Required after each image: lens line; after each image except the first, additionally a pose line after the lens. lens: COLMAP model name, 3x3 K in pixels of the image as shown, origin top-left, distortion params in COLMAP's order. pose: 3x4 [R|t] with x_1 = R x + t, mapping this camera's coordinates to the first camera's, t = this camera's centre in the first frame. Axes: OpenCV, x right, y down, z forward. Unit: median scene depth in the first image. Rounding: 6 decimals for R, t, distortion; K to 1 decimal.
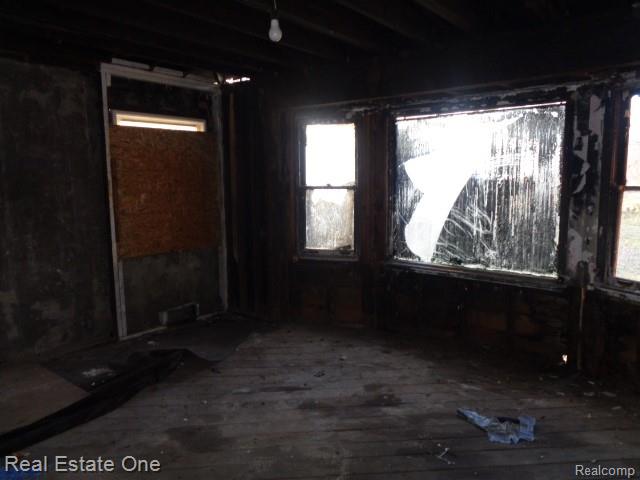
lens RADIAL K [[466.7, 0, 320.0], [0, 466.7, 240.0], [0, 0, 1]] dist [-0.029924, 0.001246]
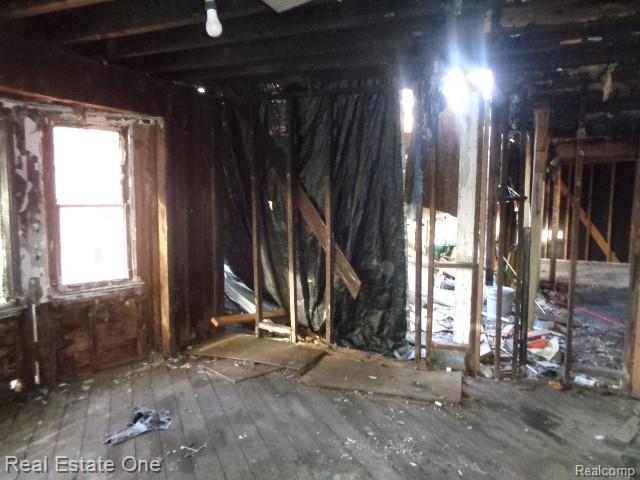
lens RADIAL K [[466.7, 0, 320.0], [0, 466.7, 240.0], [0, 0, 1]] dist [-0.029924, 0.001246]
pose [[-0.314443, -0.081974, 0.945730, -0.611952], [0.118077, 0.985150, 0.124650, -0.091731], [-0.941904, 0.150864, -0.300094, 0.719102]]
